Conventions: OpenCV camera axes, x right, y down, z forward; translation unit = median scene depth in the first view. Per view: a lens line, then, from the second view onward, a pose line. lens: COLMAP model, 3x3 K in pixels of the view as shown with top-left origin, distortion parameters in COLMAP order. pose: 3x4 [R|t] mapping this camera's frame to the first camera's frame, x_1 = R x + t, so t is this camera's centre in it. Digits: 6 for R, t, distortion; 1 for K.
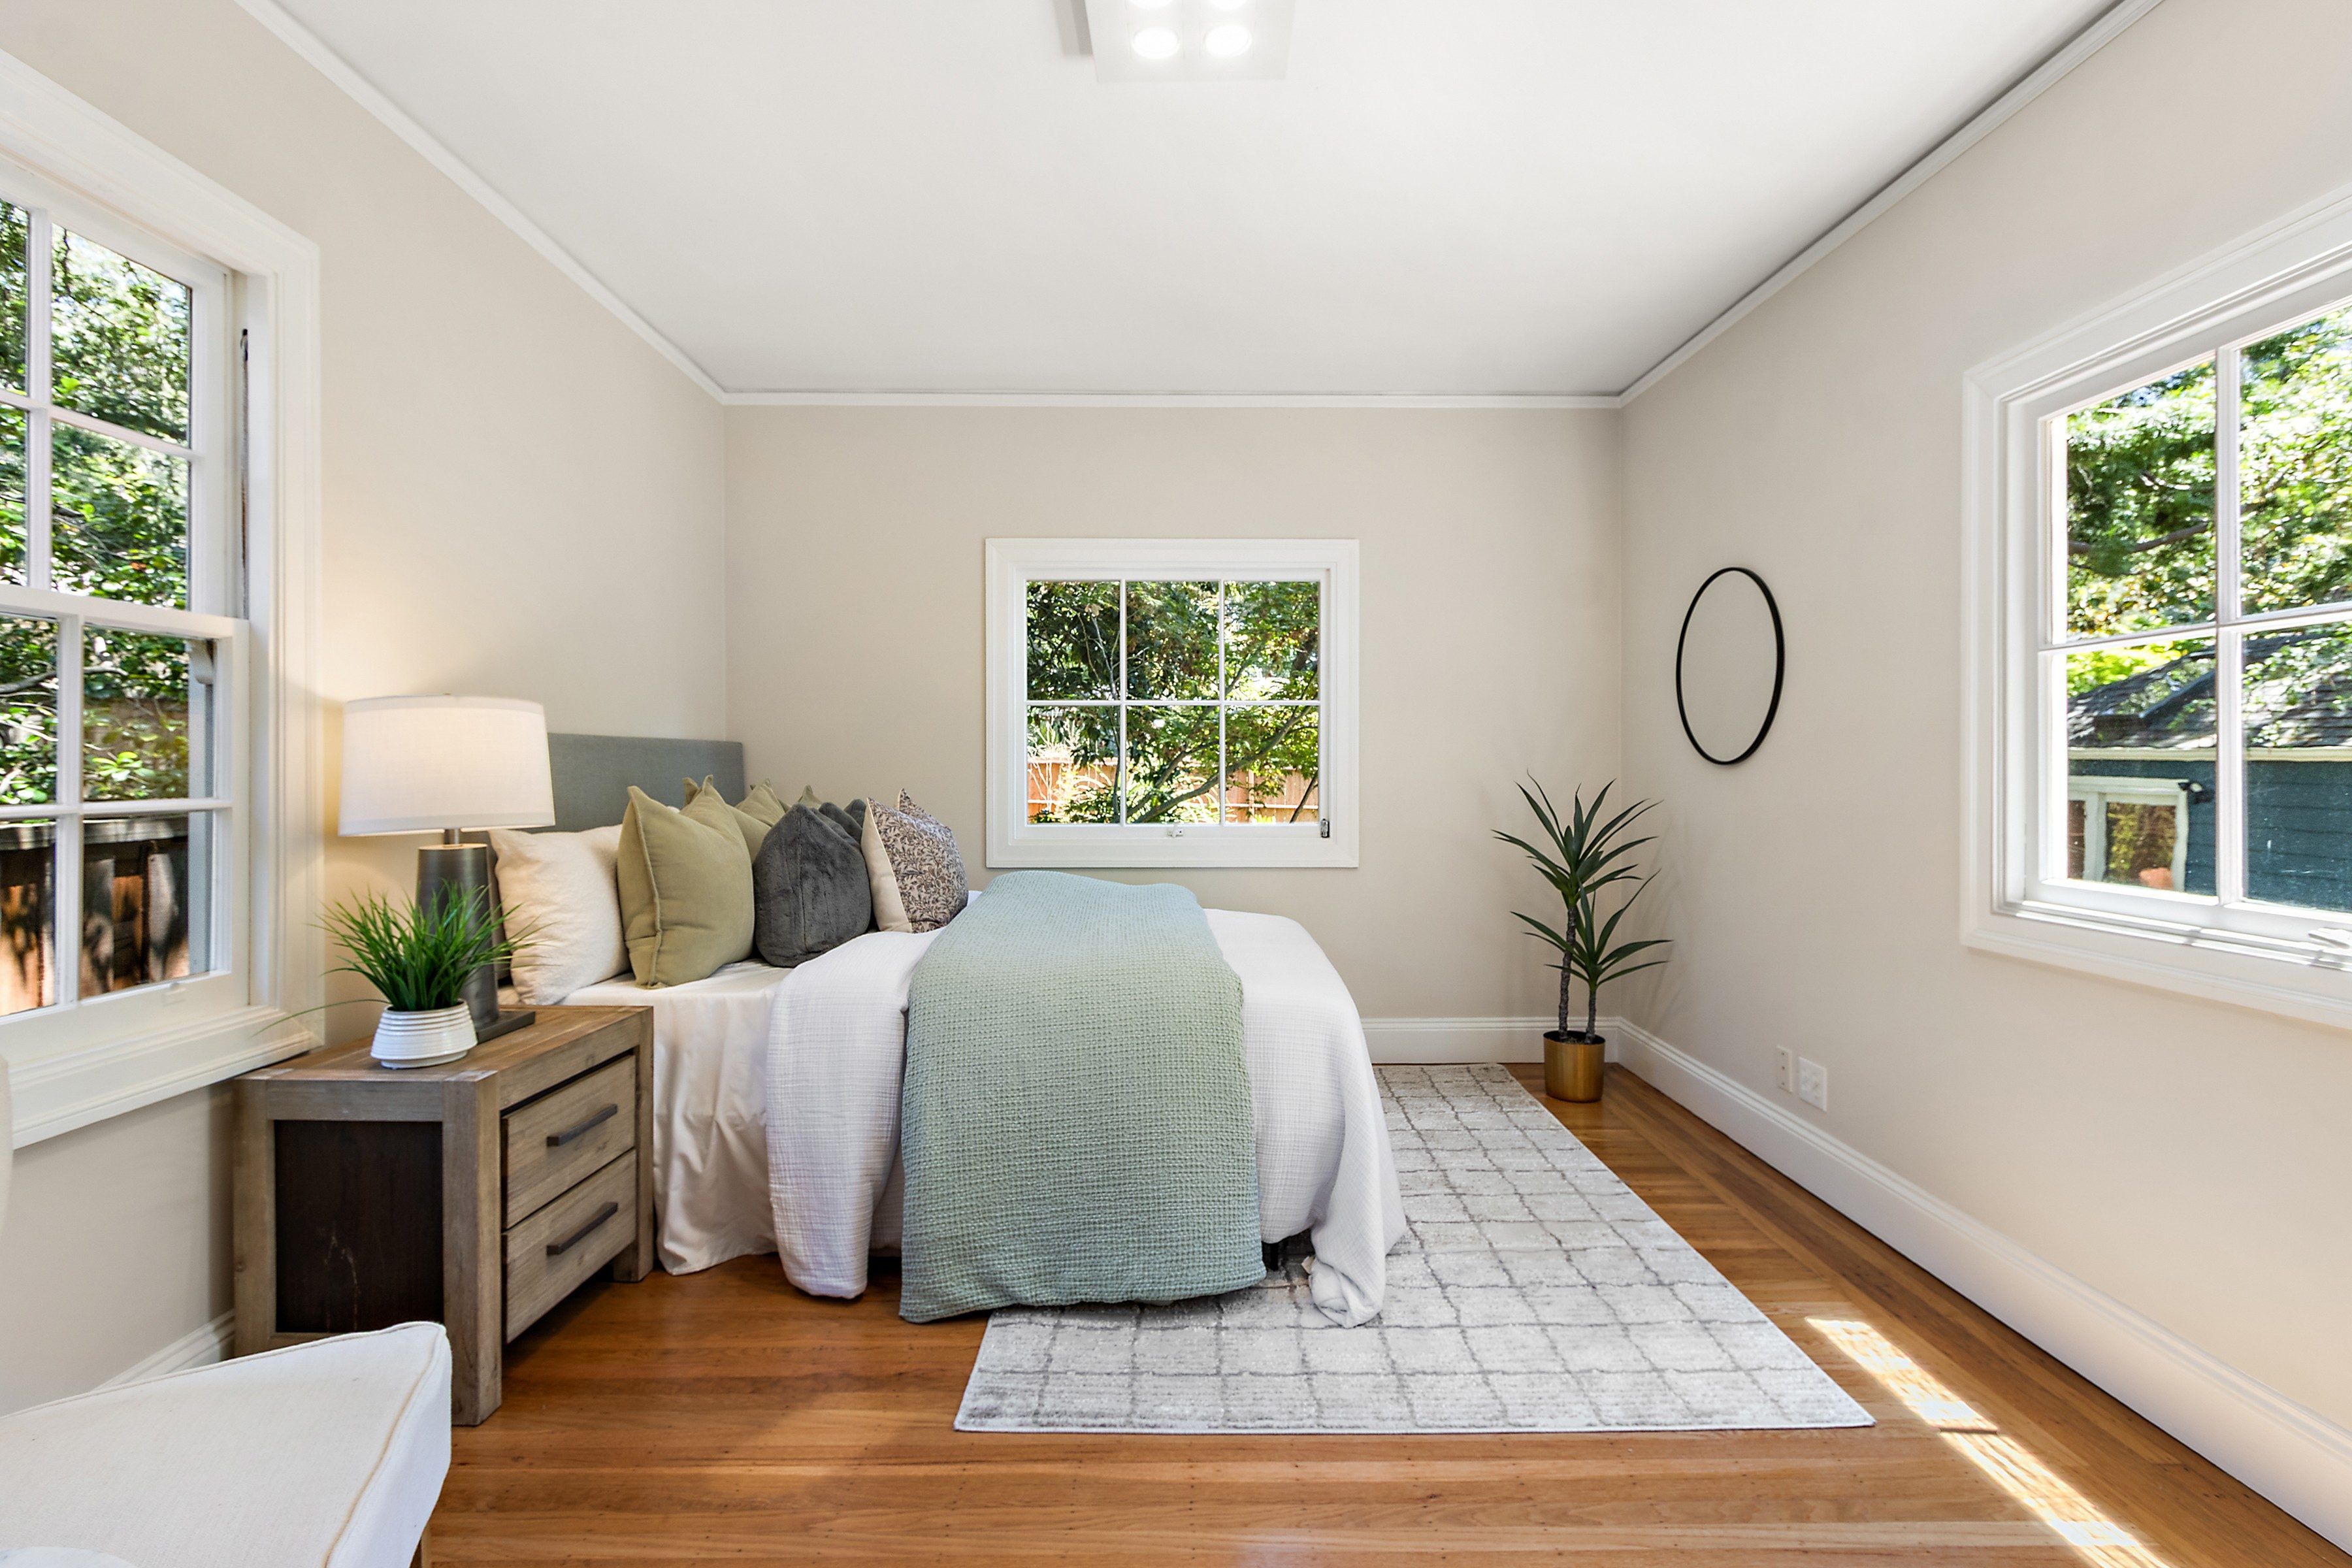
lens RADIAL K [[1083.8, 0, 1173.3], [0, 1083.8, 776.8], [0, 0, 1]] dist [0.004628, -0.002728]
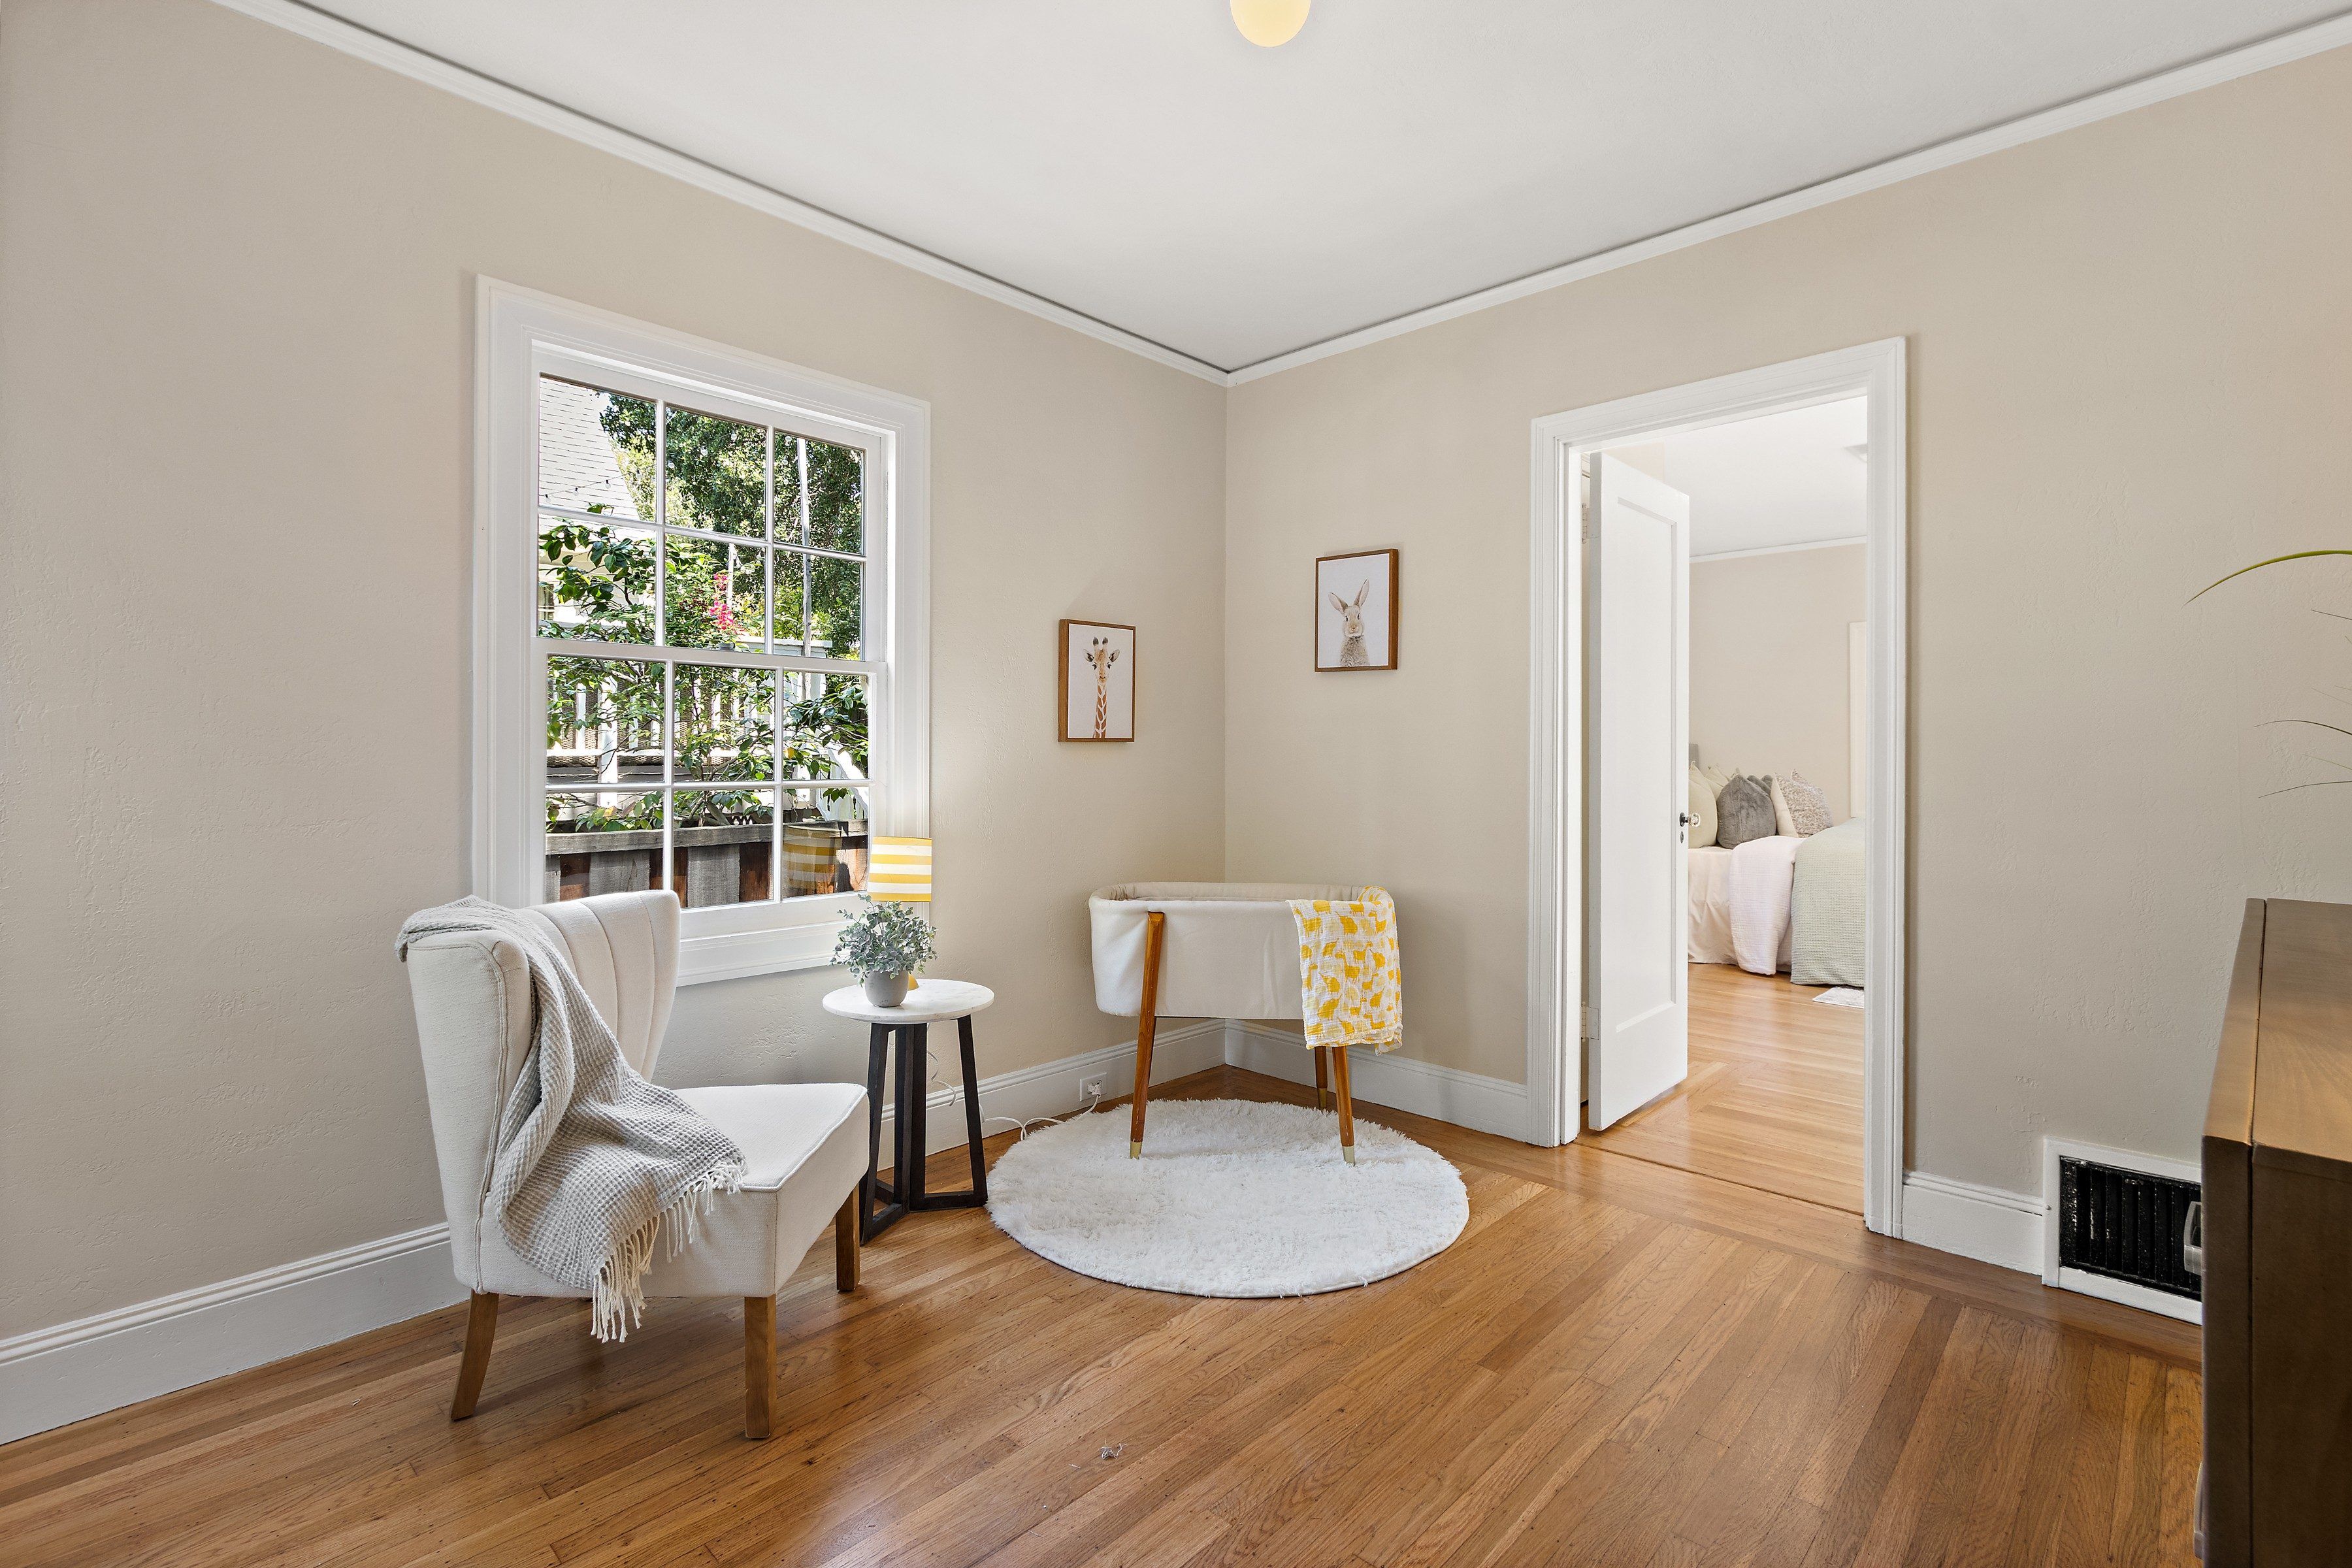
lens RADIAL K [[1083.8, 0, 1172.2], [0, 1083.8, 759.1], [0, 0, 1]] dist [0.004628, -0.002728]
pose [[0.722803, 0.008176, -0.691006, 0.385482], [-0.013821, 0.999901, -0.002626, 0.018806], [0.690916, 0.011449, 0.722844, -1.568350]]
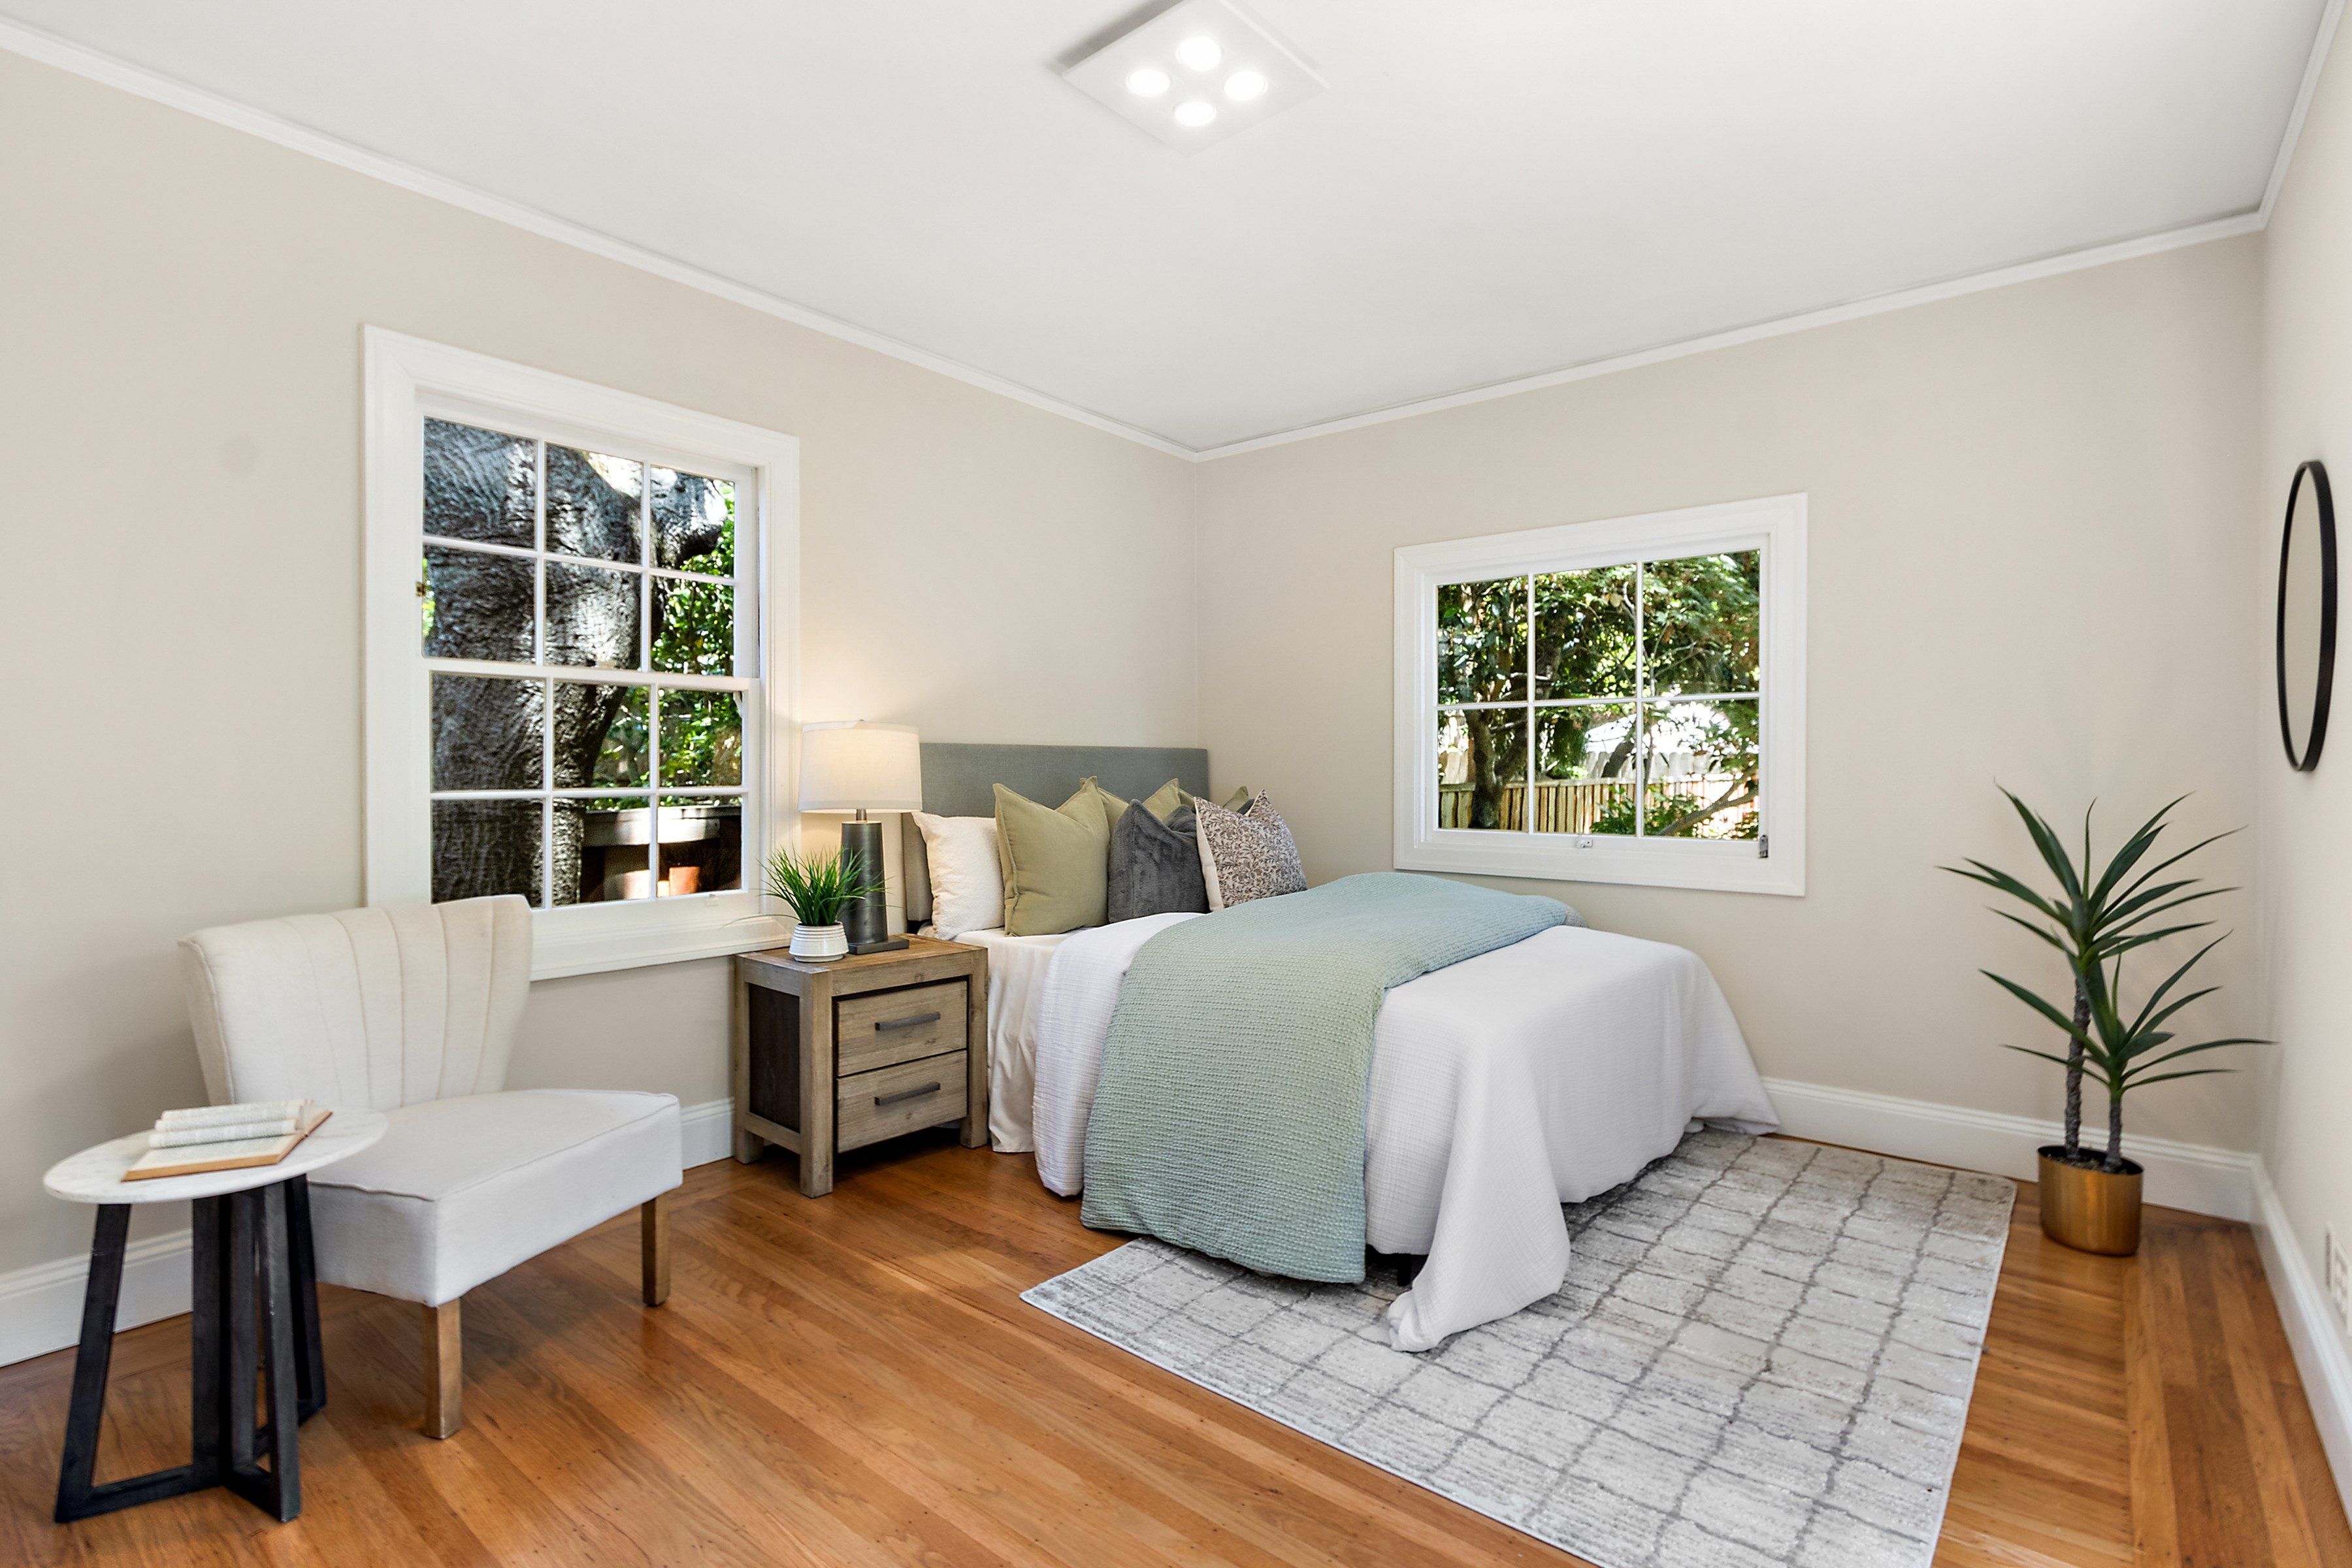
lens RADIAL K [[1083.8, 0, 1130.3], [0, 1083.8, 785.3], [0, 0, 1]] dist [0.004628, -0.002728]
pose [[0.762940, 0.012633, -0.646346, 0.518452], [-0.010182, 0.999920, 0.007525, -0.001125], [0.646389, 0.000840, 0.763007, 0.092856]]
